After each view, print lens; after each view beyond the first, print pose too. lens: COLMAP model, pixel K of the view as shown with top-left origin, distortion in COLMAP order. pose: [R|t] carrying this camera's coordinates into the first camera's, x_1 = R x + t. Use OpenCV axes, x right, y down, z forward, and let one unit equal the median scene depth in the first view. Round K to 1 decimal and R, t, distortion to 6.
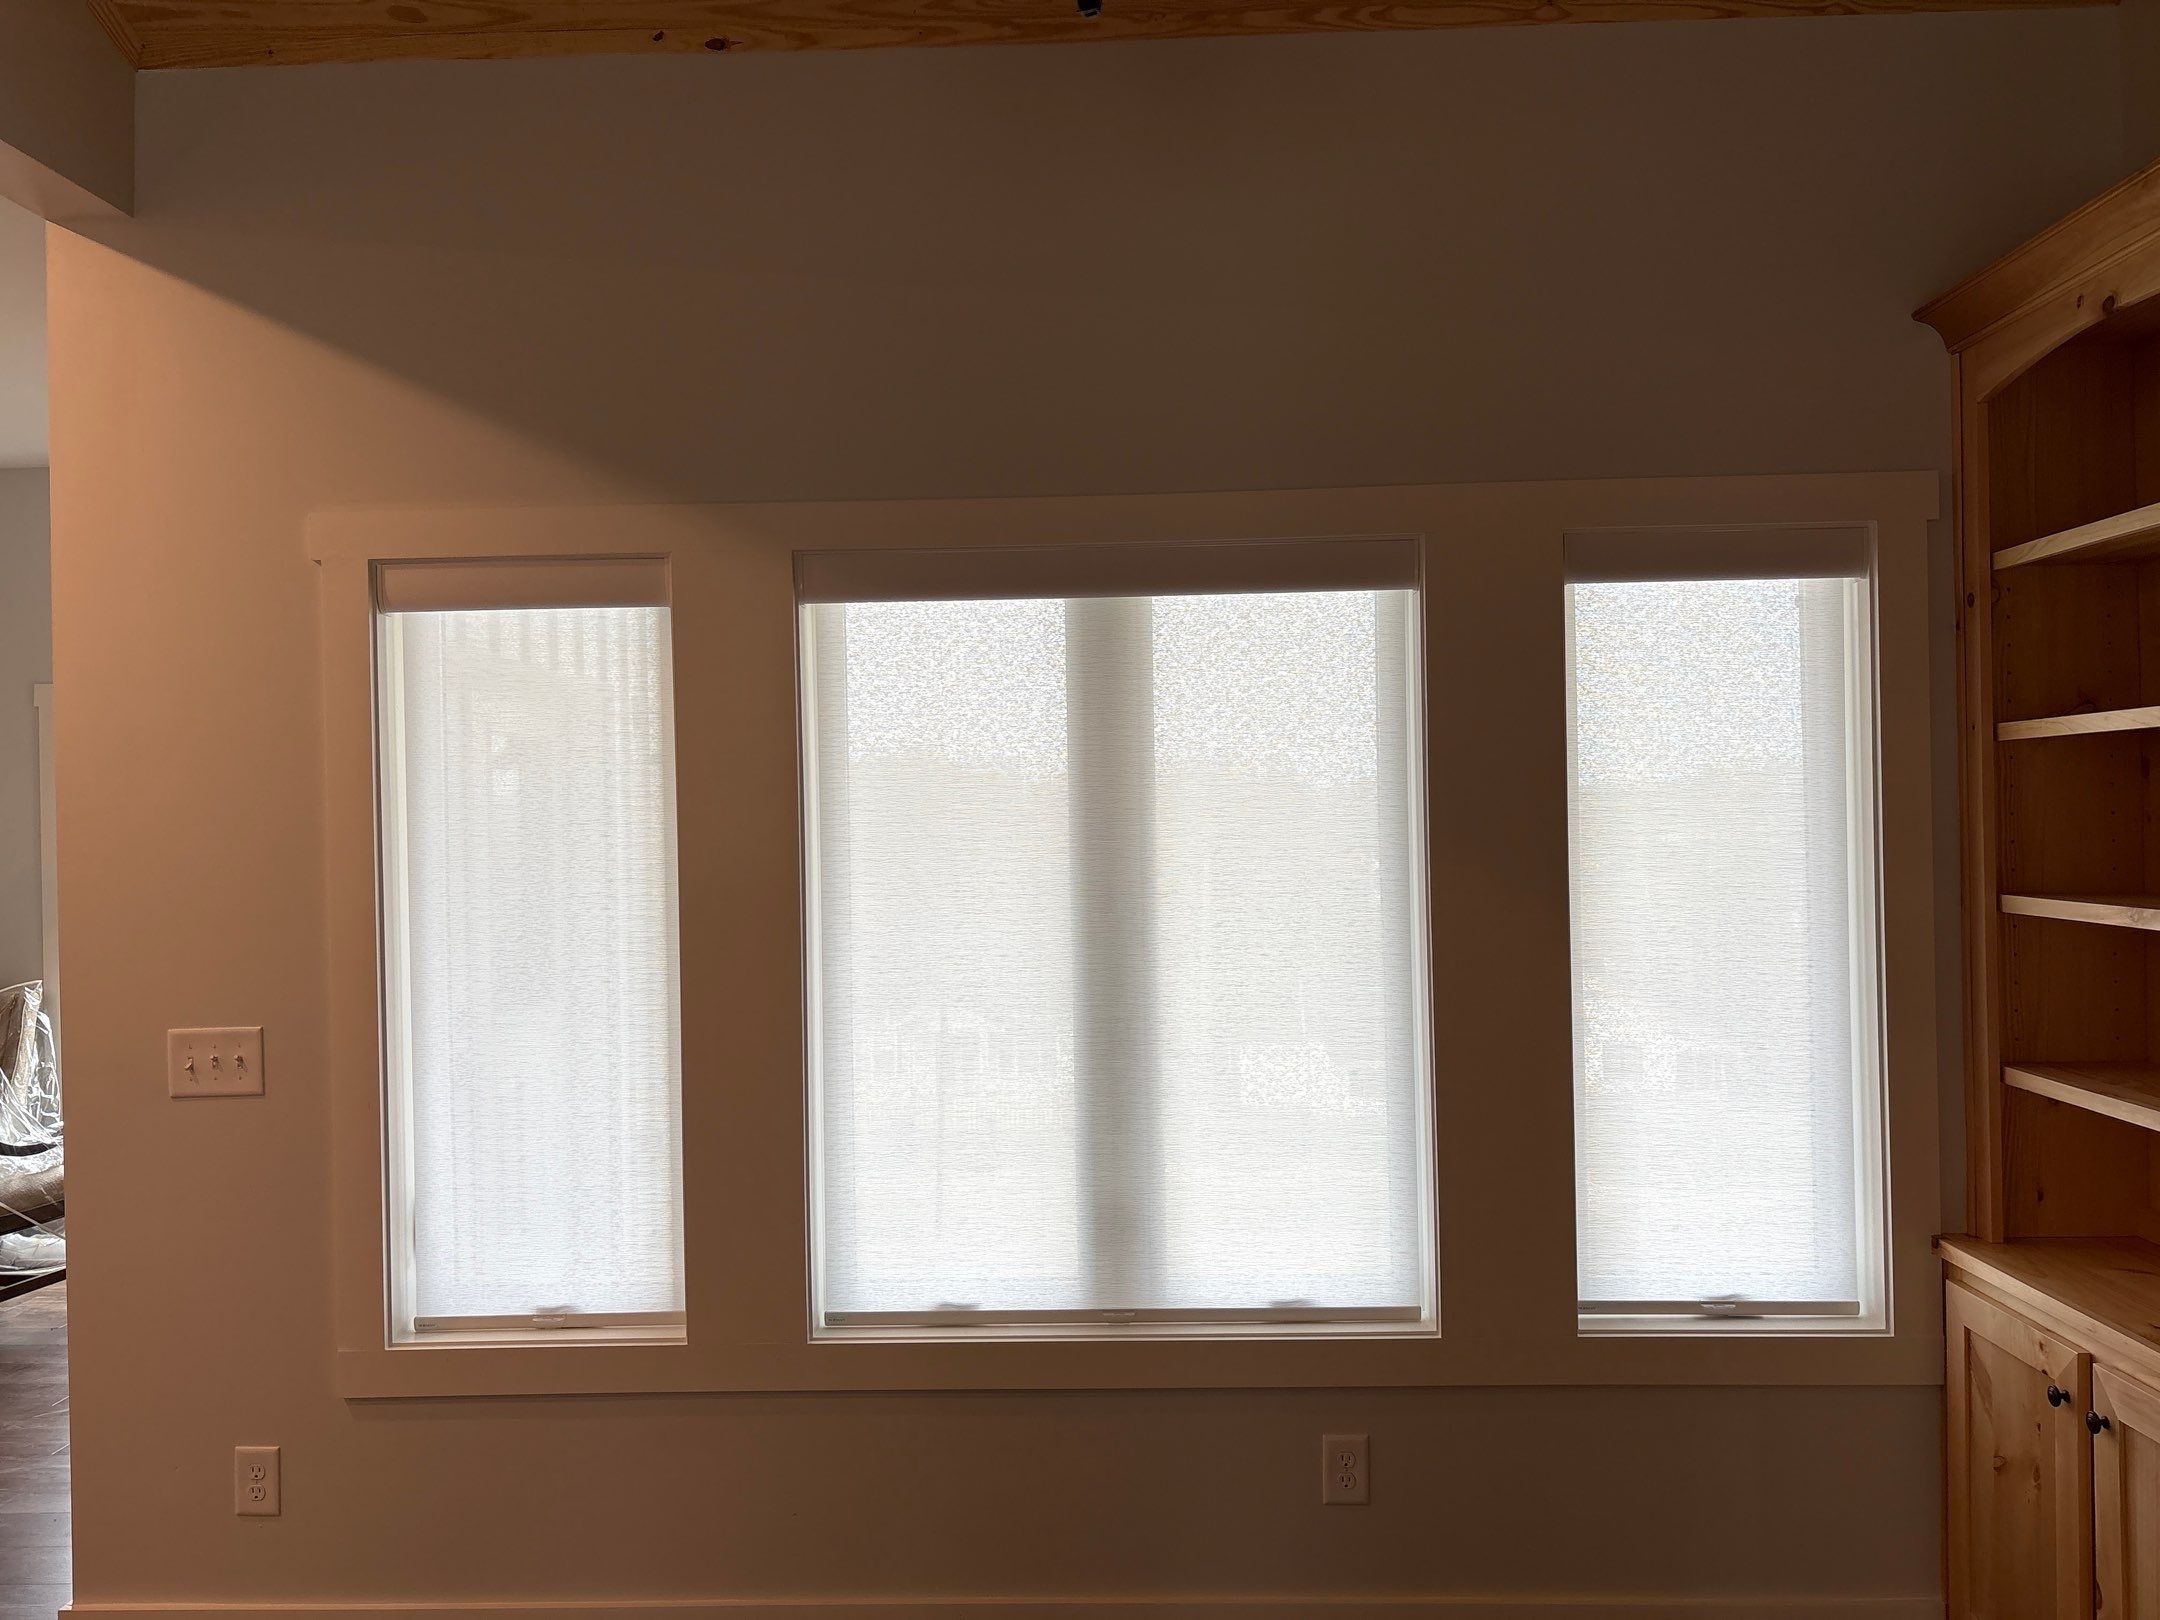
lens RADIAL K [[1636.2, 0, 1077.7], [0, 1636.2, 807.8], [0, 0, 1]] dist [0.013579, -0.001956]
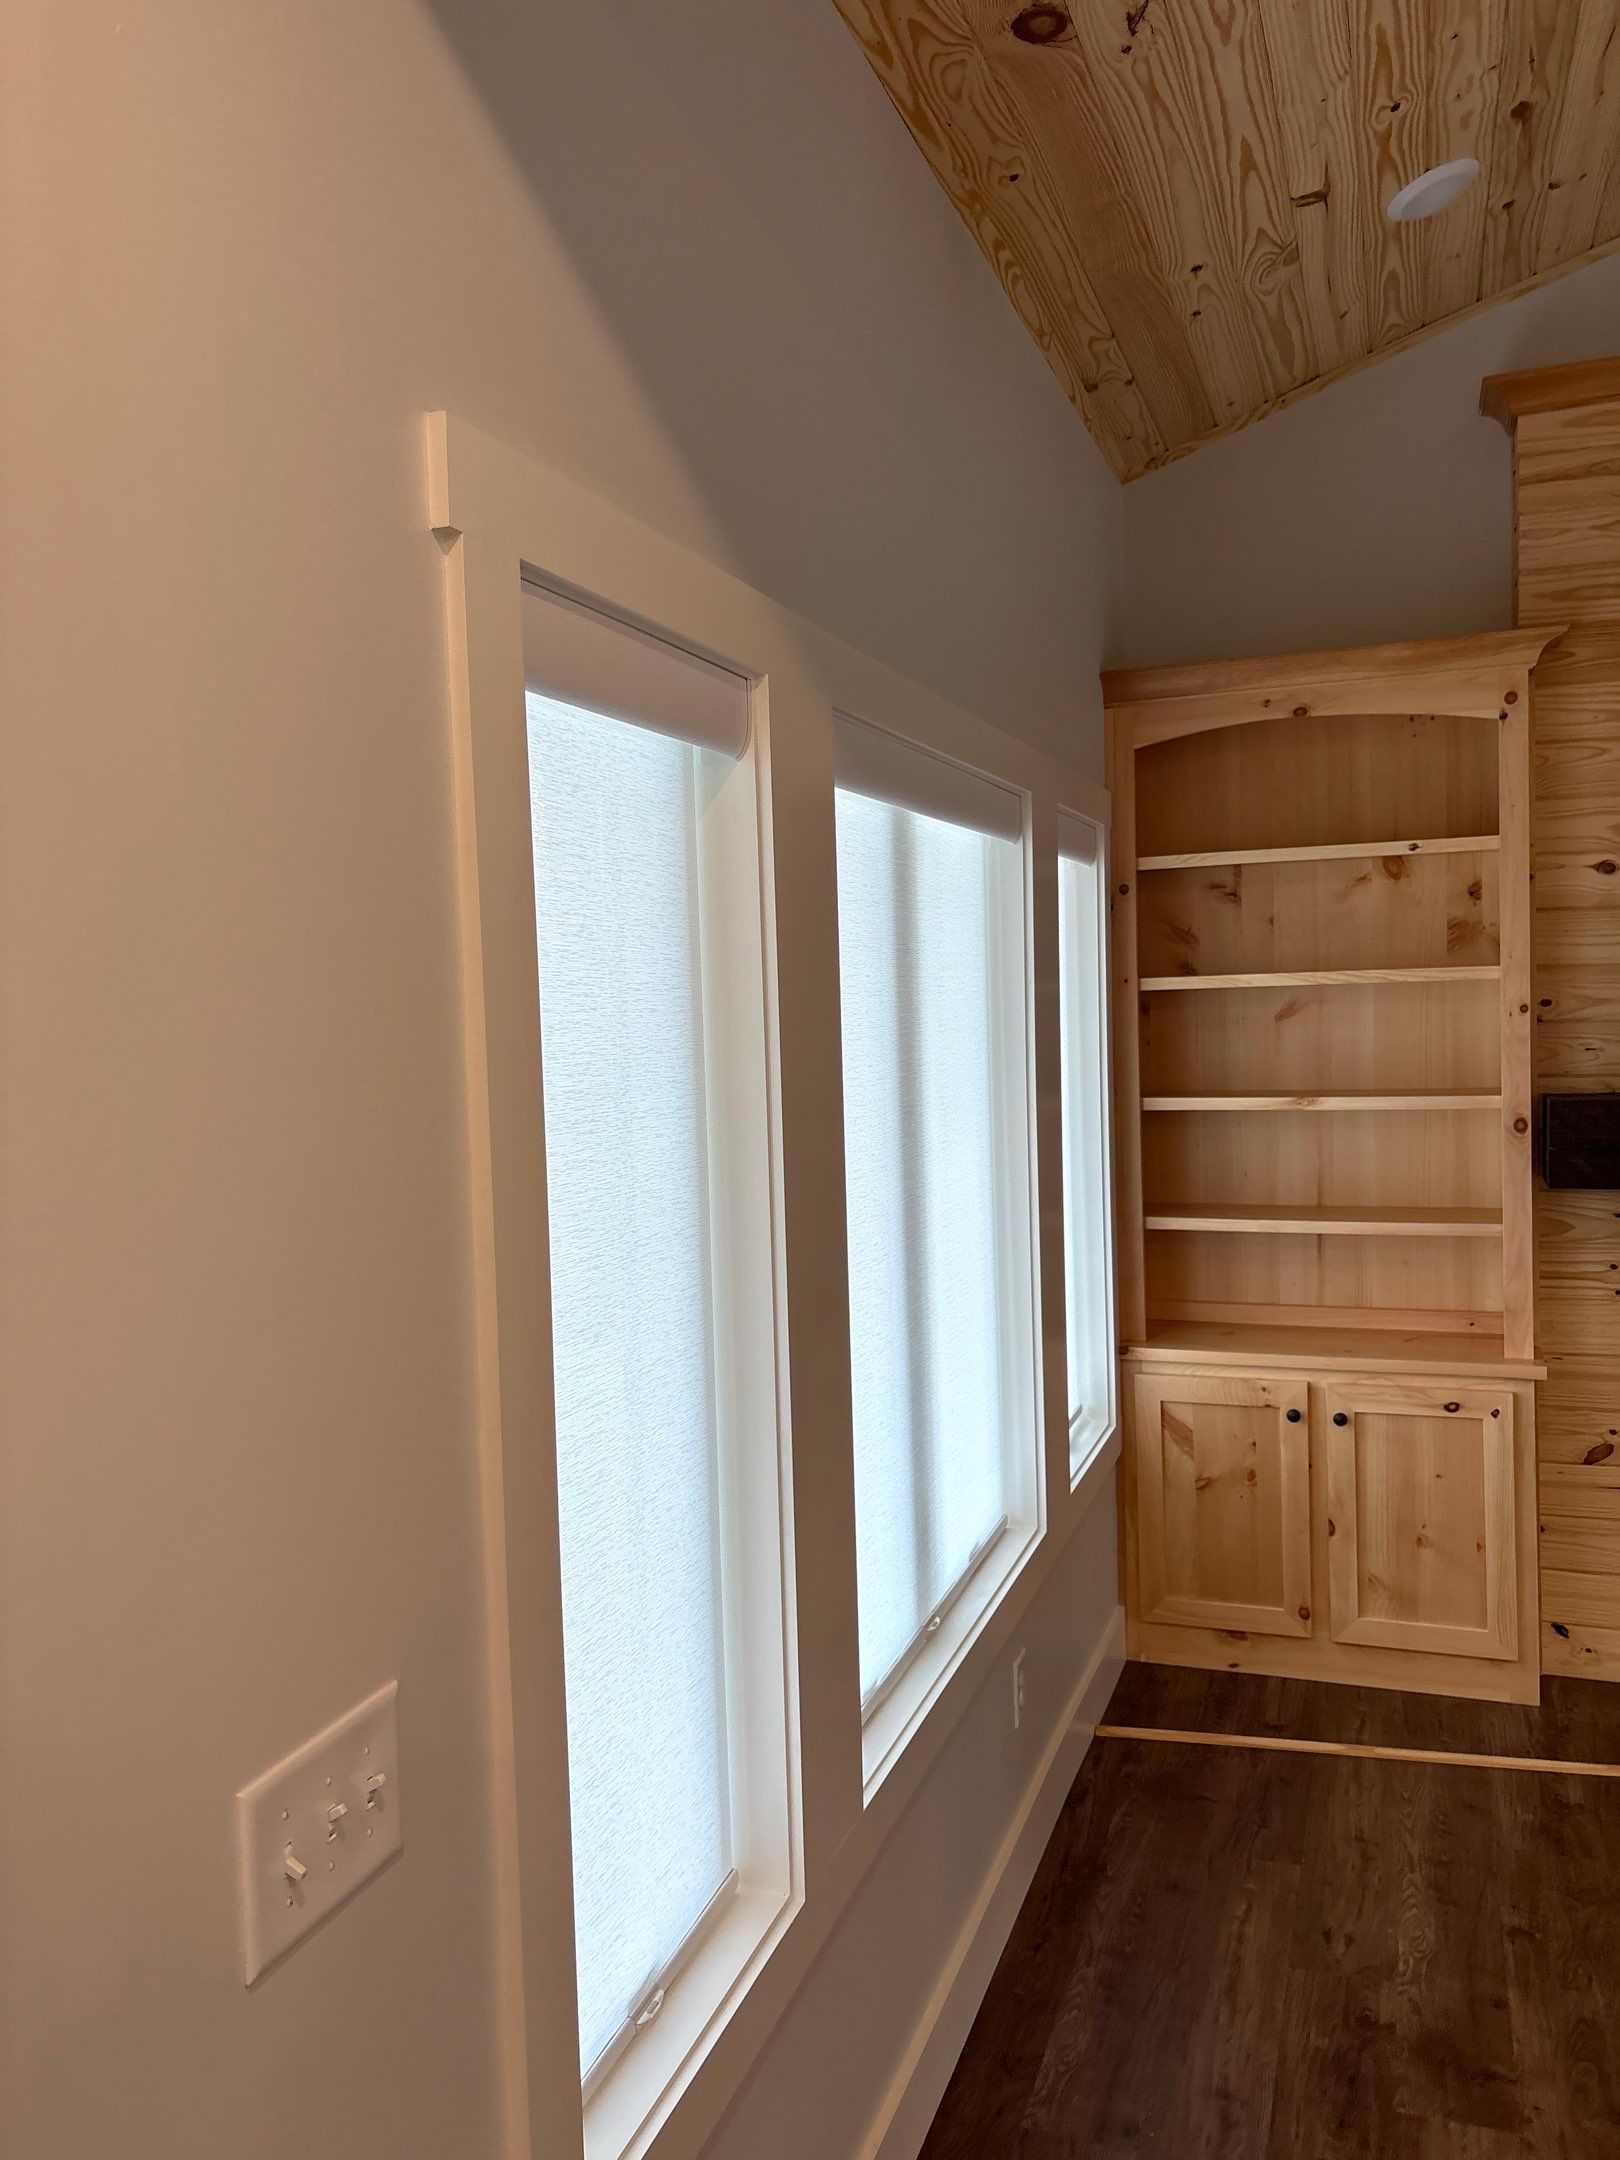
lens RADIAL K [[1636.2, 0, 808.2], [0, 1636.2, 1079.8], [0, 0, 1]] dist [0.013579, -0.001956]
pose [[0.319756, -0.043046, 0.946522, -0.841224], [0.032335, 0.998881, 0.034503, -0.020694], [-0.946948, 0.019573, 0.320790, 0.785357]]
